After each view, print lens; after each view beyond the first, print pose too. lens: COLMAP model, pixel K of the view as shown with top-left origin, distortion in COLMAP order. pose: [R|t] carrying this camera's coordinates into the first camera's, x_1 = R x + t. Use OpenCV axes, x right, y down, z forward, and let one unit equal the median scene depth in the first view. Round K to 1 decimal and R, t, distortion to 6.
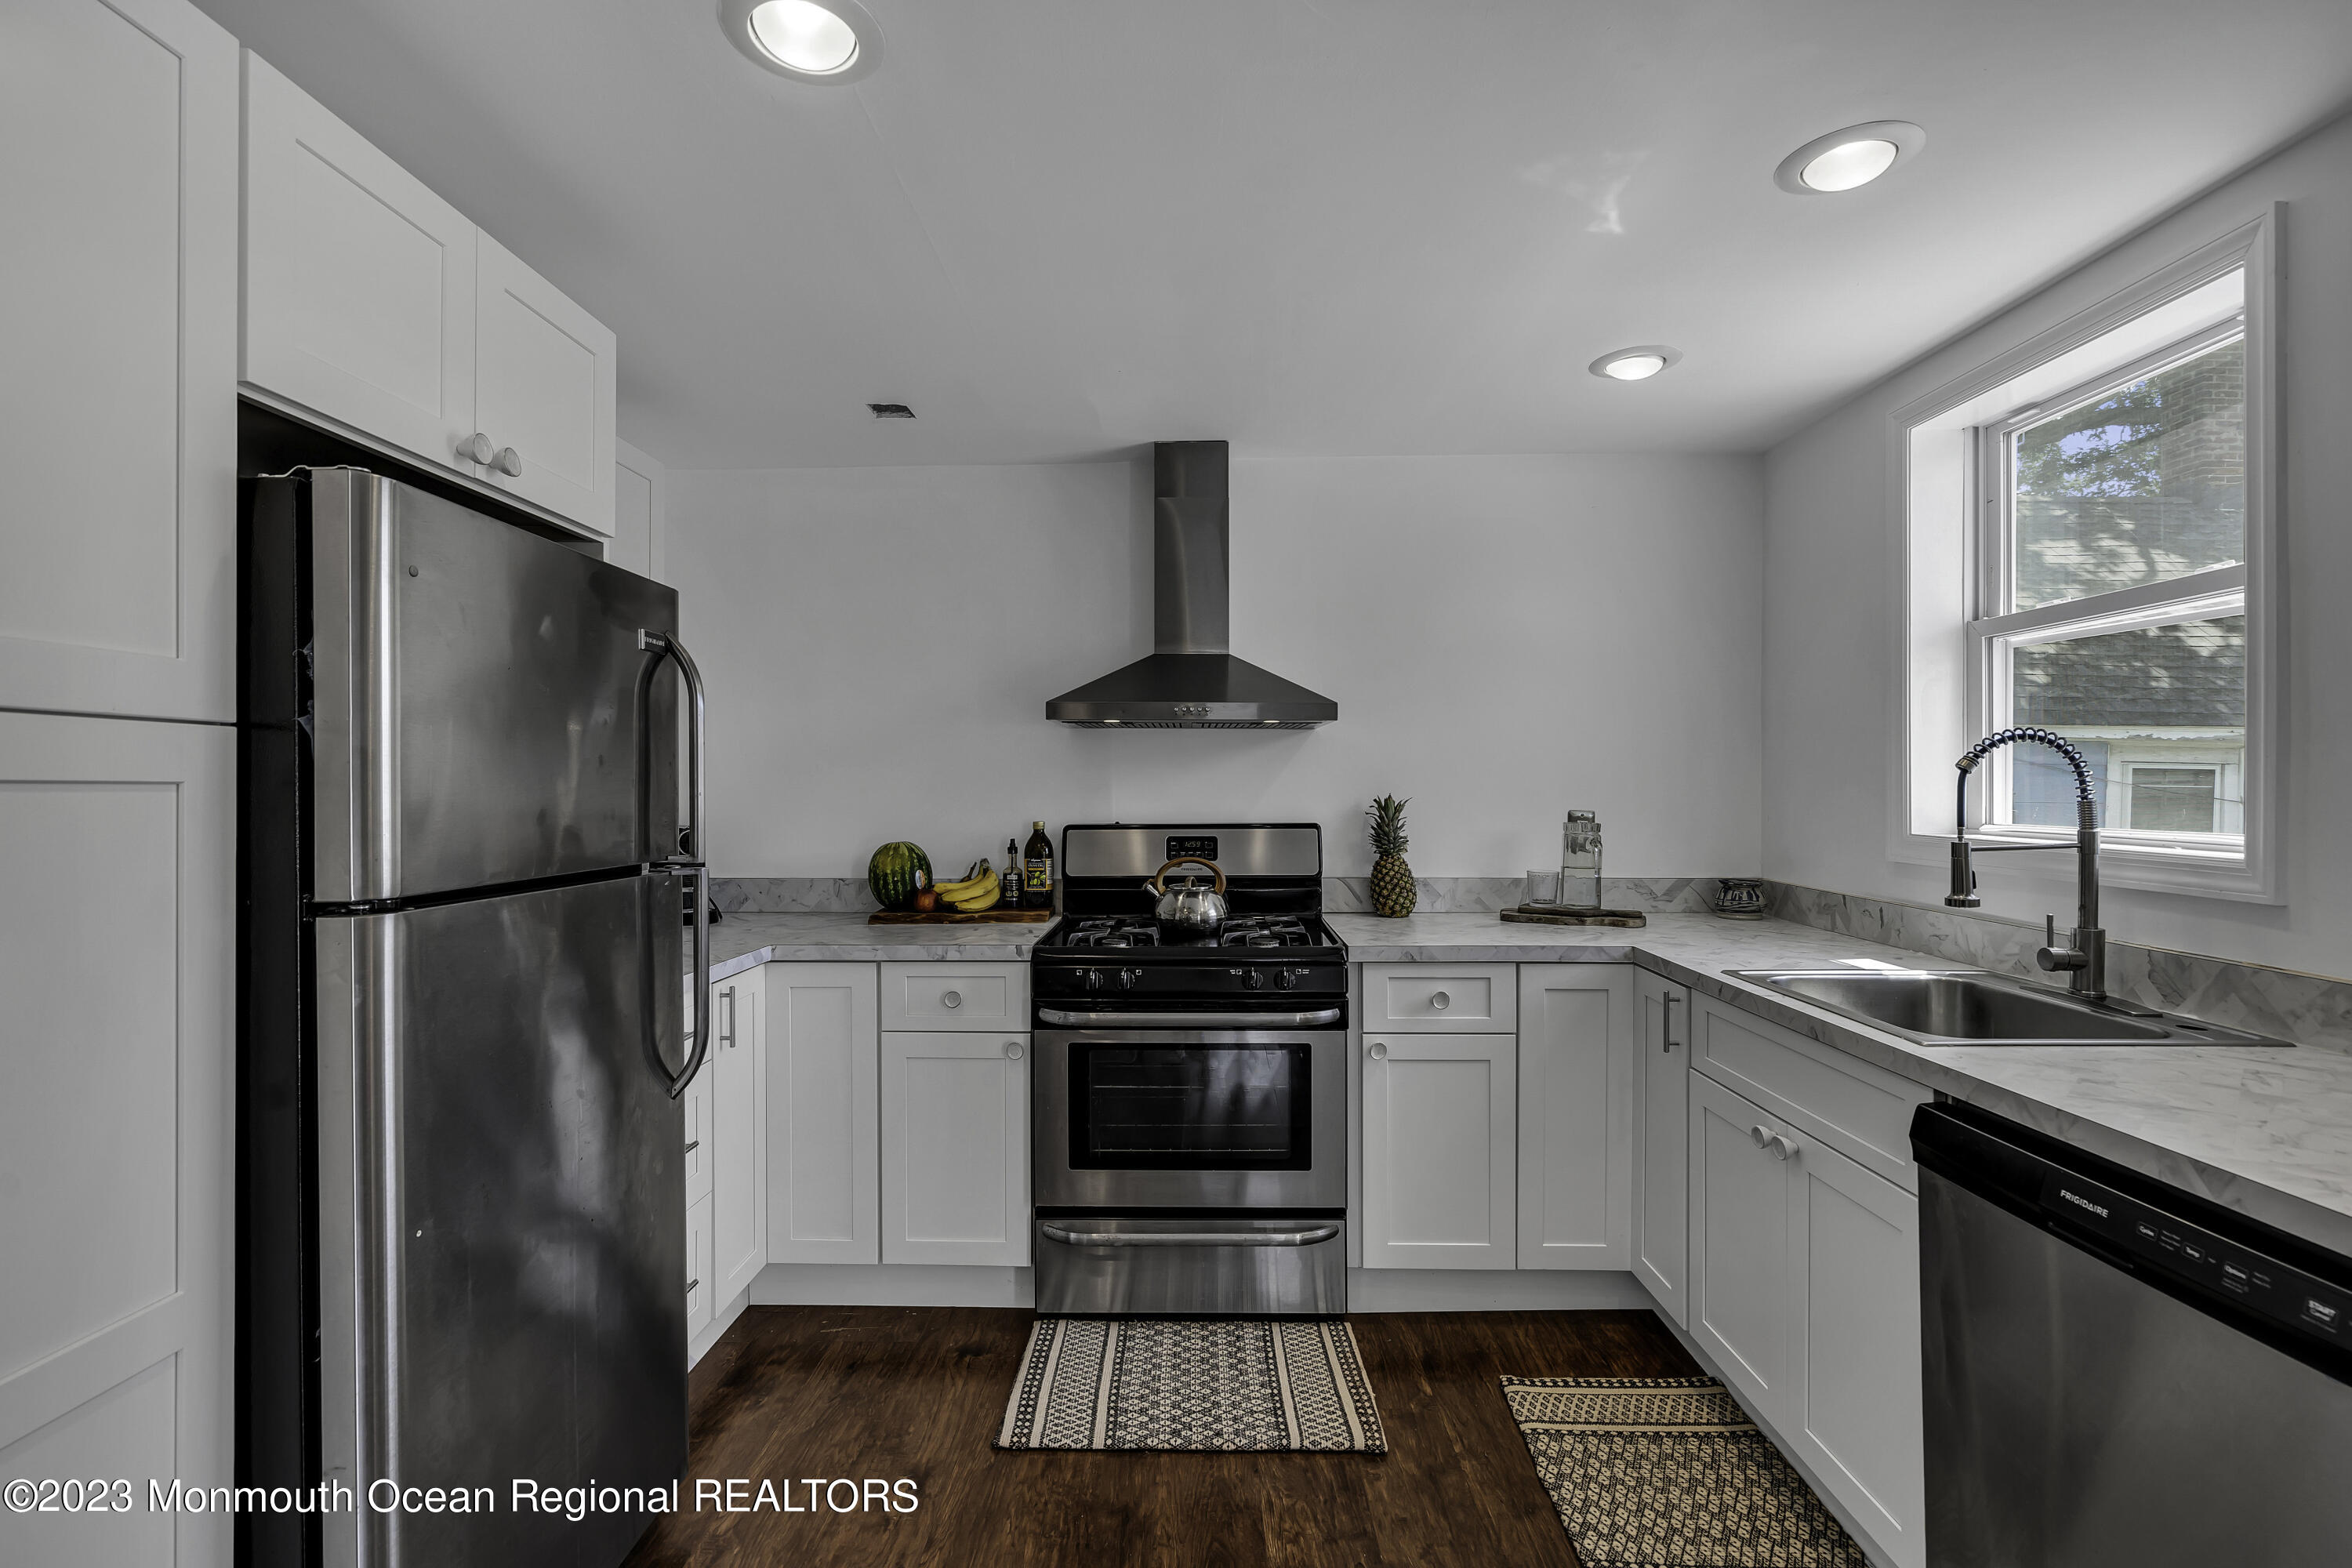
lens RADIAL K [[1065.9, 0, 1178.6], [0, 1065.9, 792.9], [0, 0, 1]] dist [-0.006904, 0.002882]
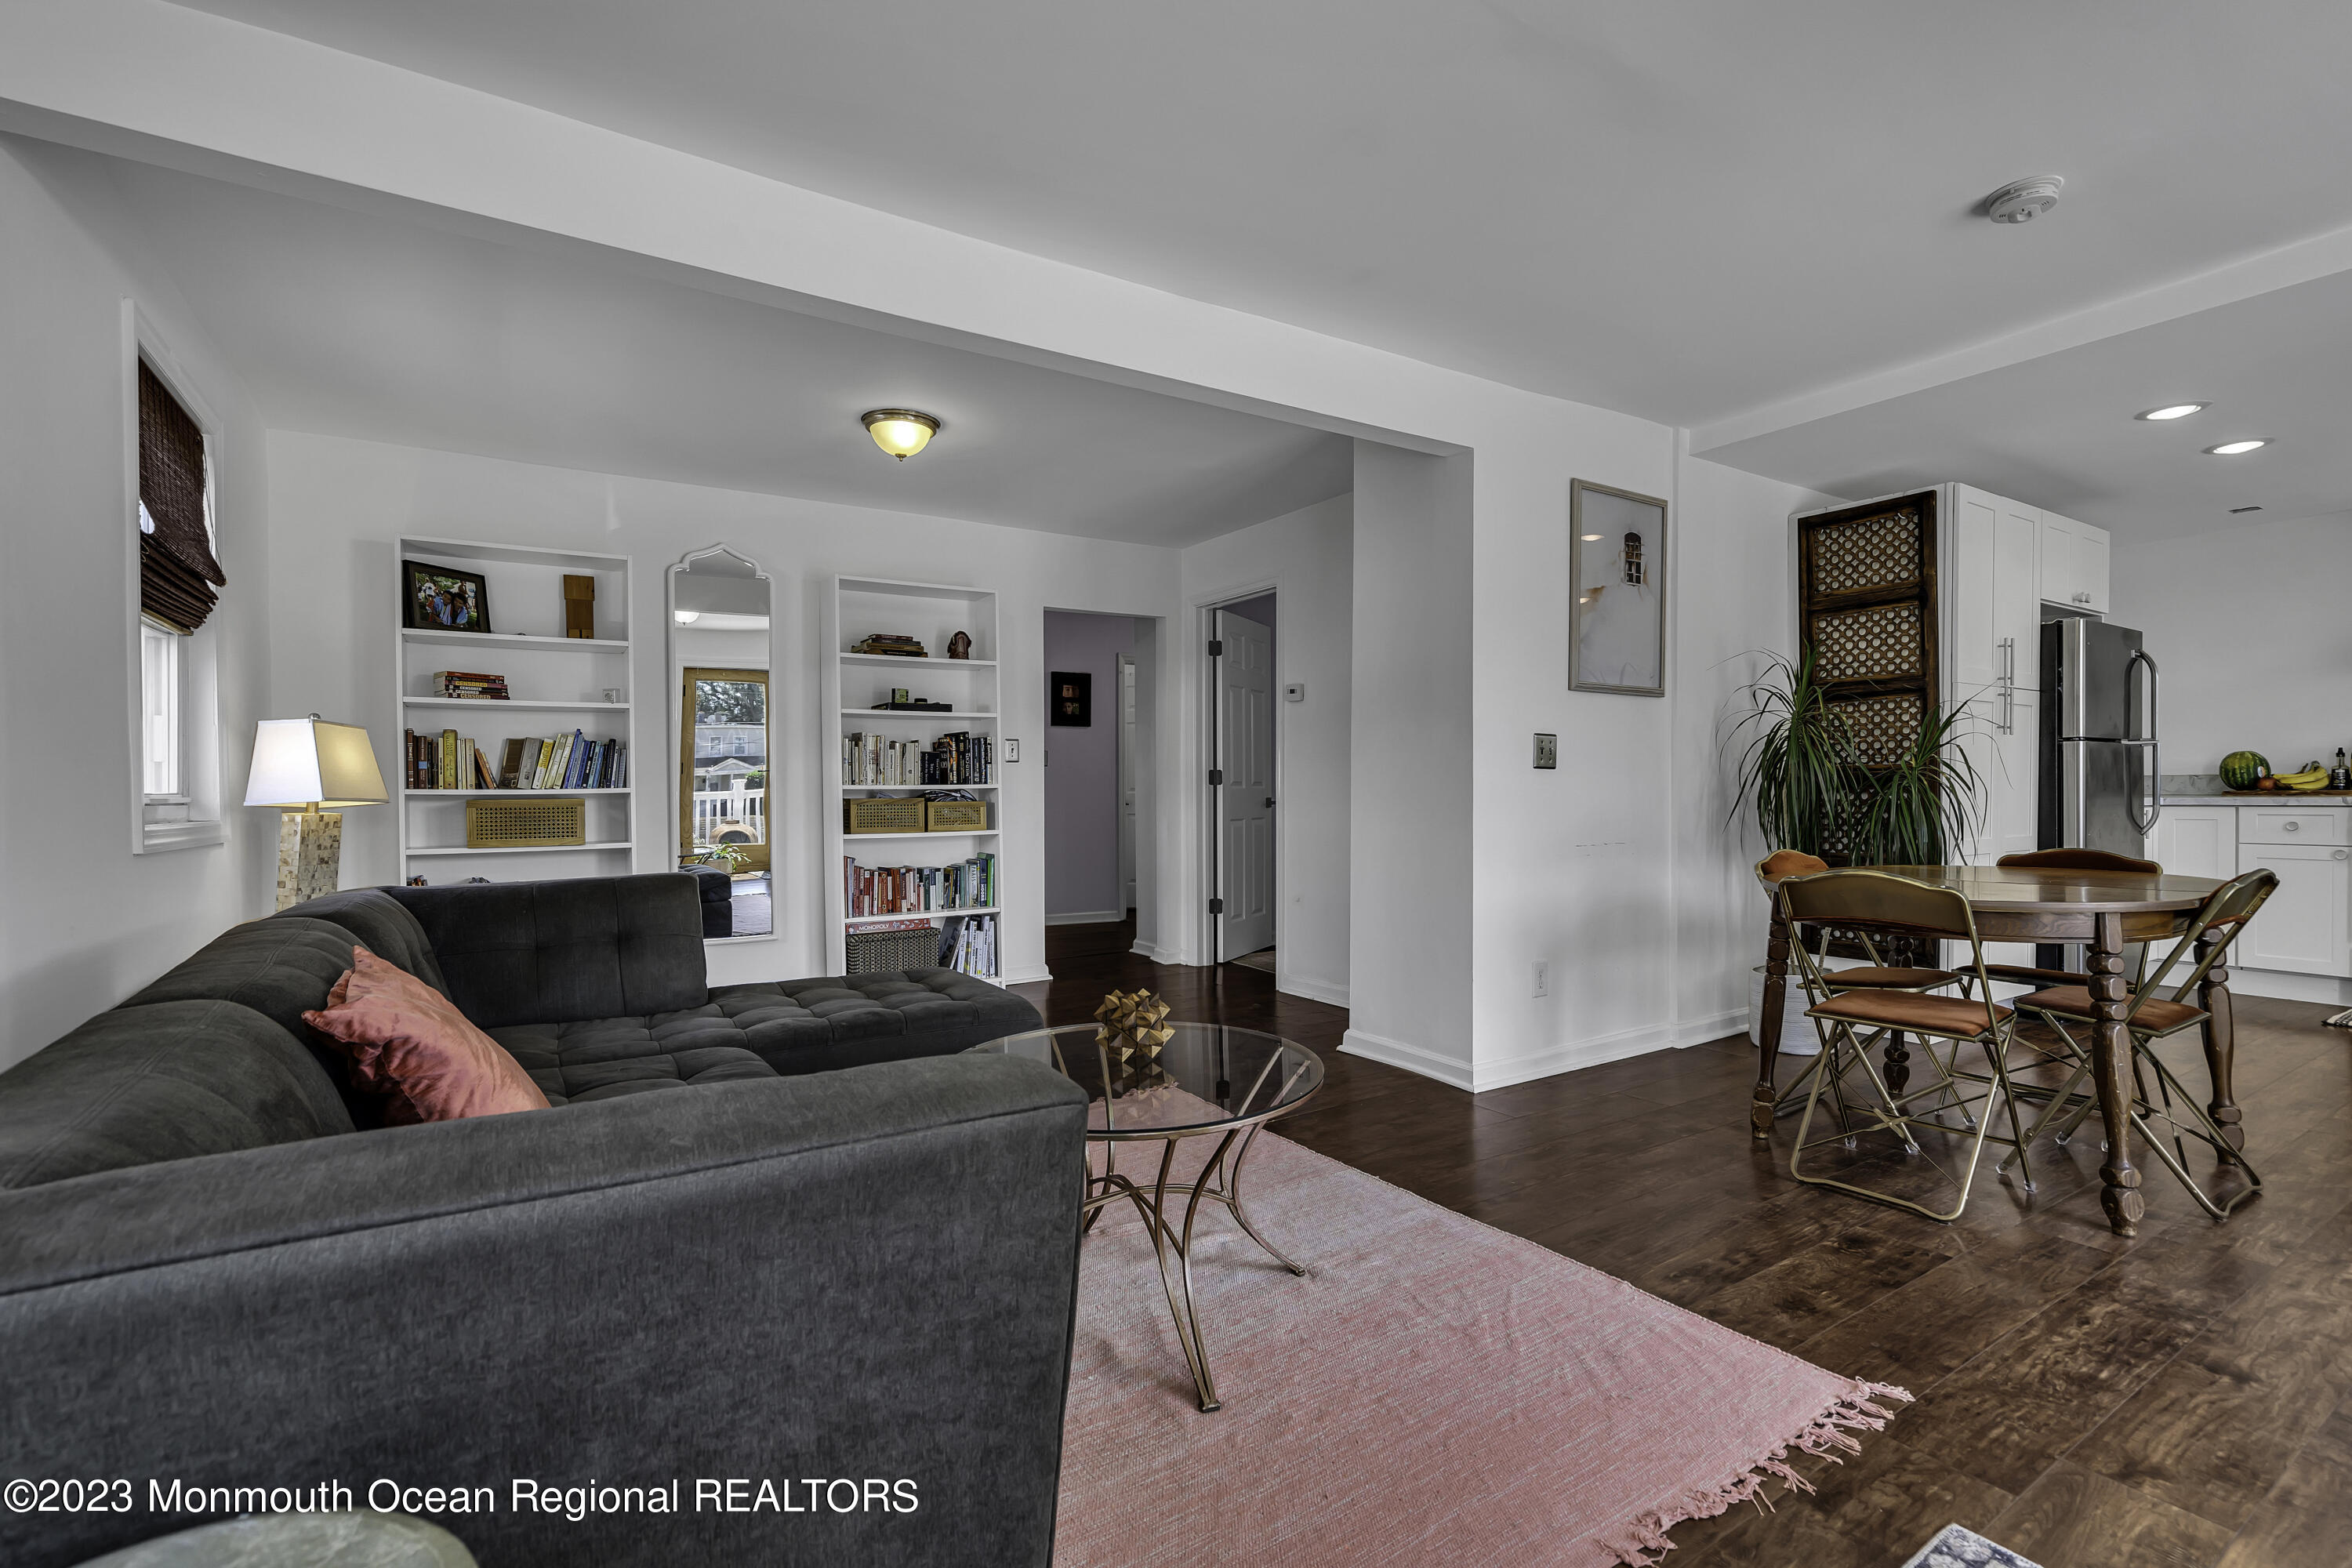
lens RADIAL K [[1065.9, 0, 1164.5], [0, 1065.9, 796.4], [0, 0, 1]] dist [-0.006904, 0.002882]
pose [[0.549356, 0.003274, -0.835582, 0.258150], [-0.000273, 0.999993, 0.003739, 0.137910], [0.835589, -0.001827, 0.549353, -1.693884]]
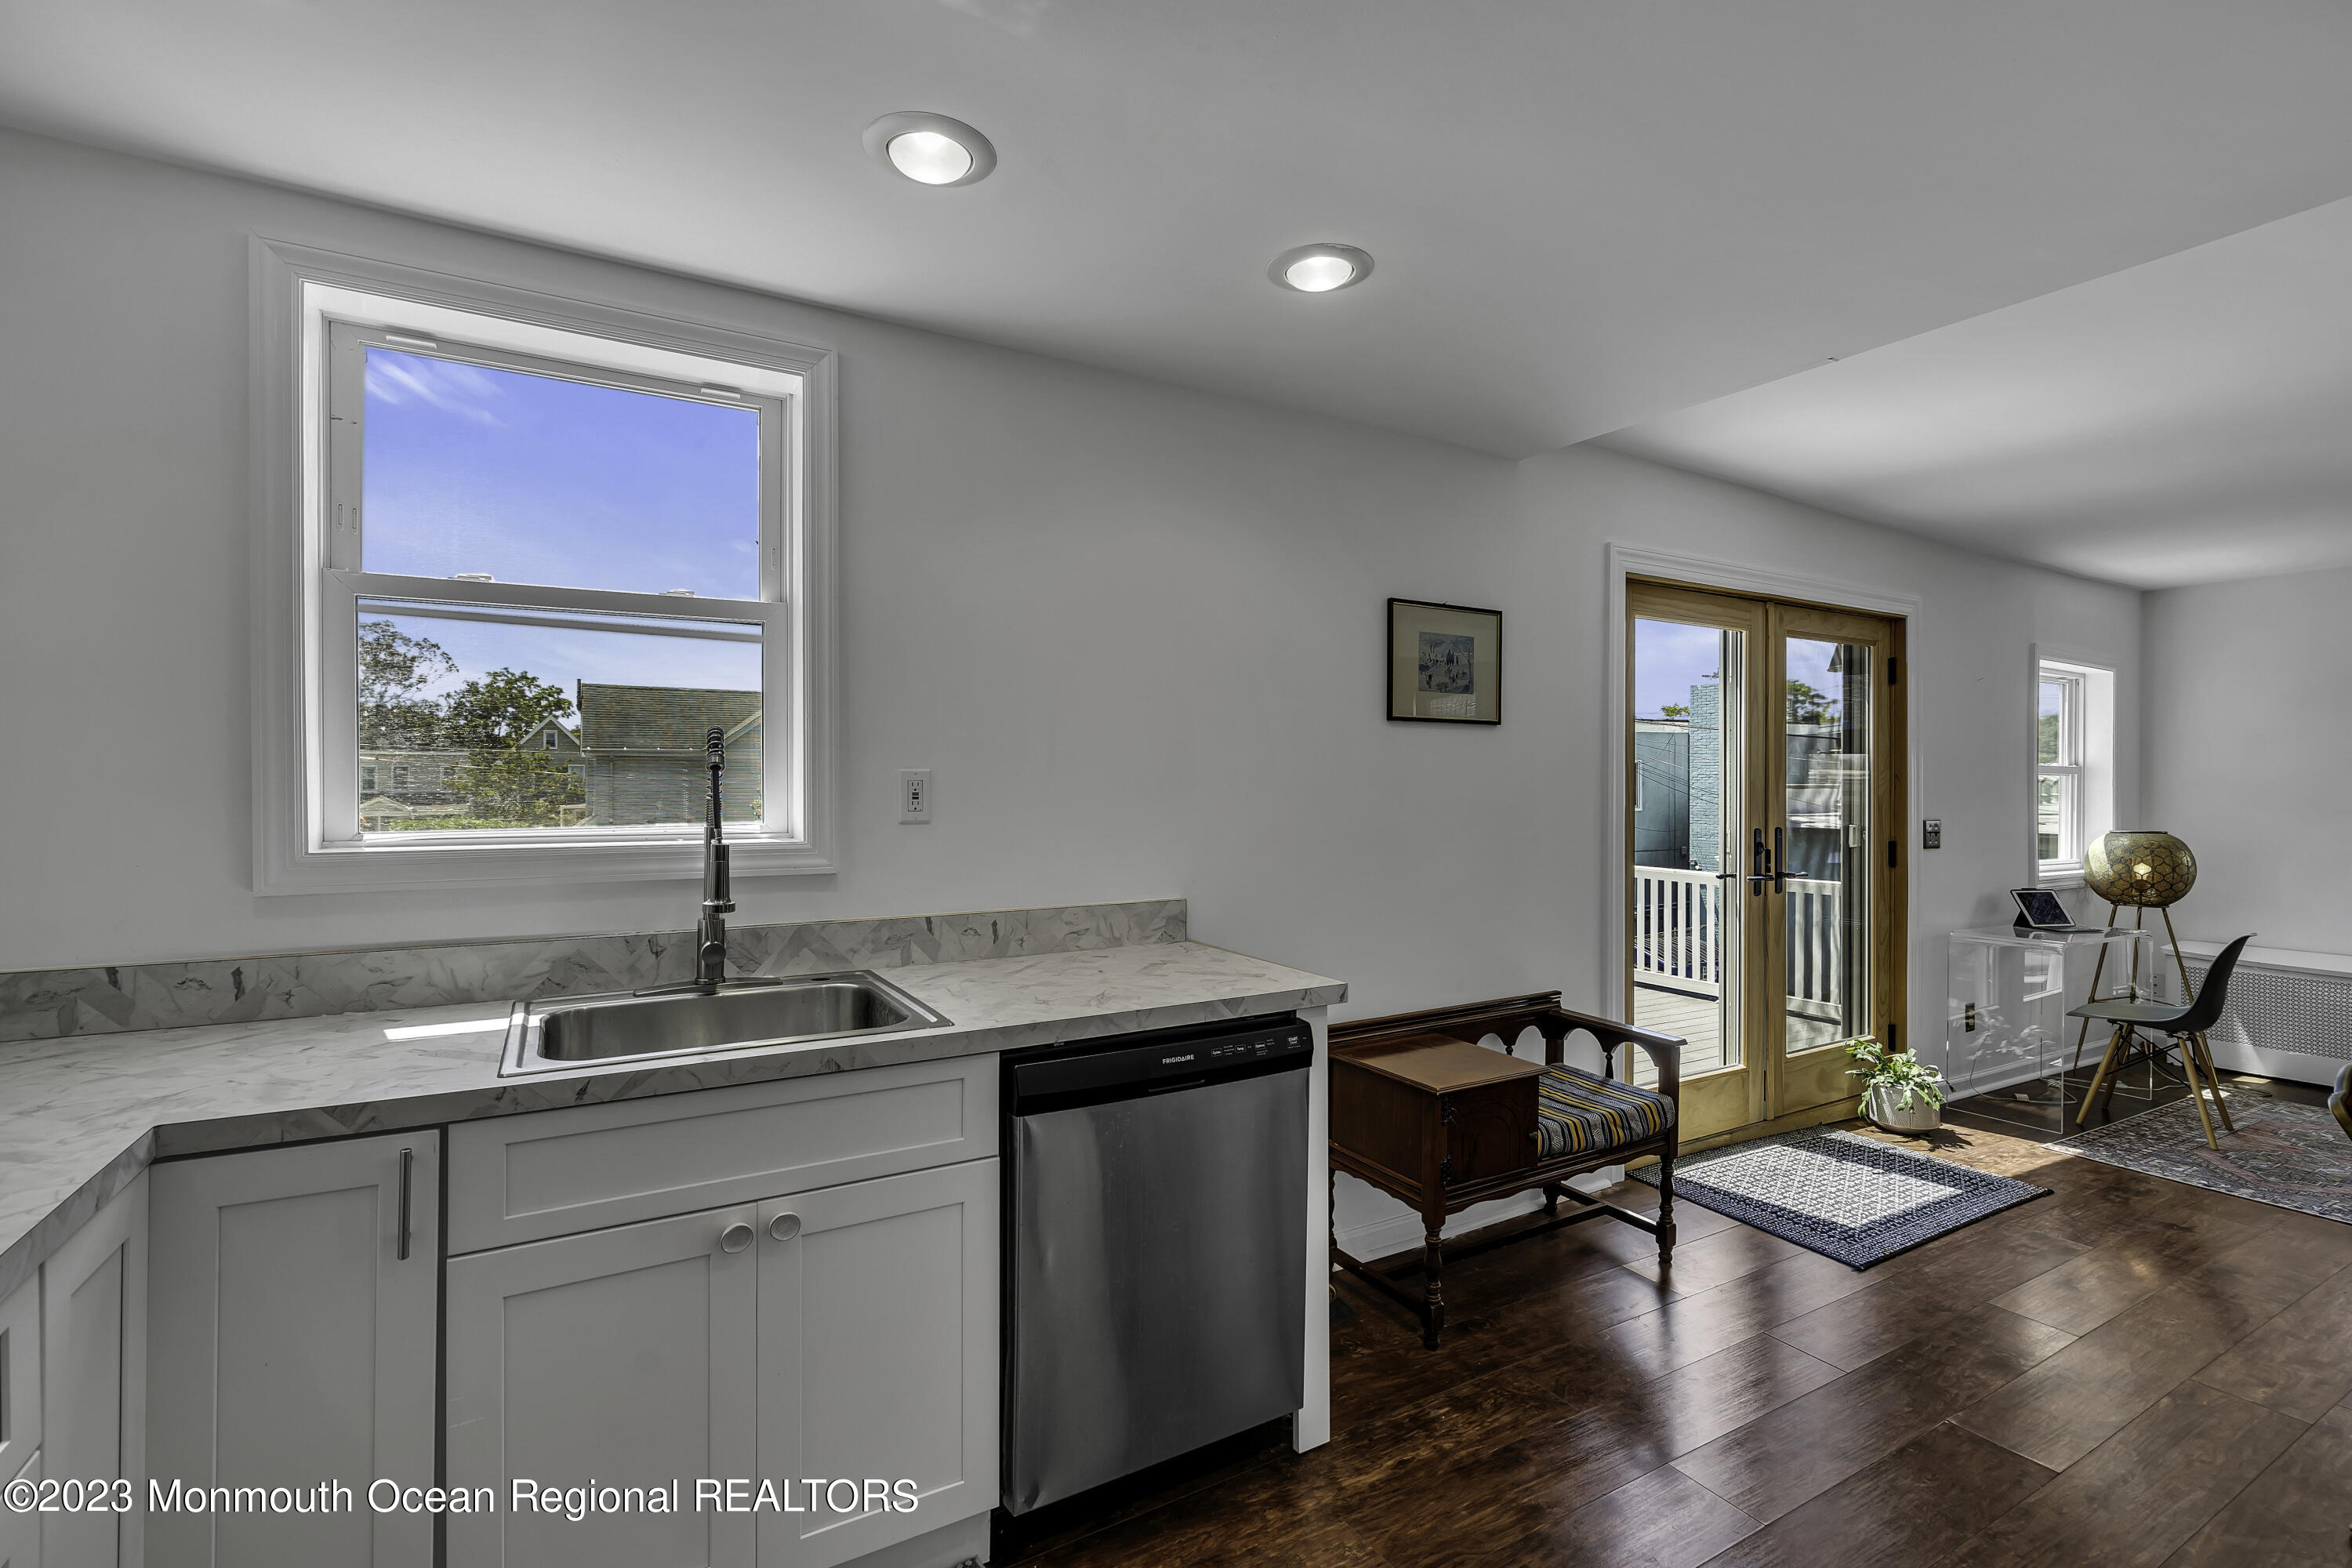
lens RADIAL K [[1065.9, 0, 1181.1], [0, 1065.9, 777.6], [0, 0, 1]] dist [-0.006904, 0.002882]
pose [[-0.518936, 0.000056, 0.854813, -0.222253], [0.005184, 0.999982, 0.003082, -0.010863], [-0.854797, 0.006031, -0.518927, 0.869681]]
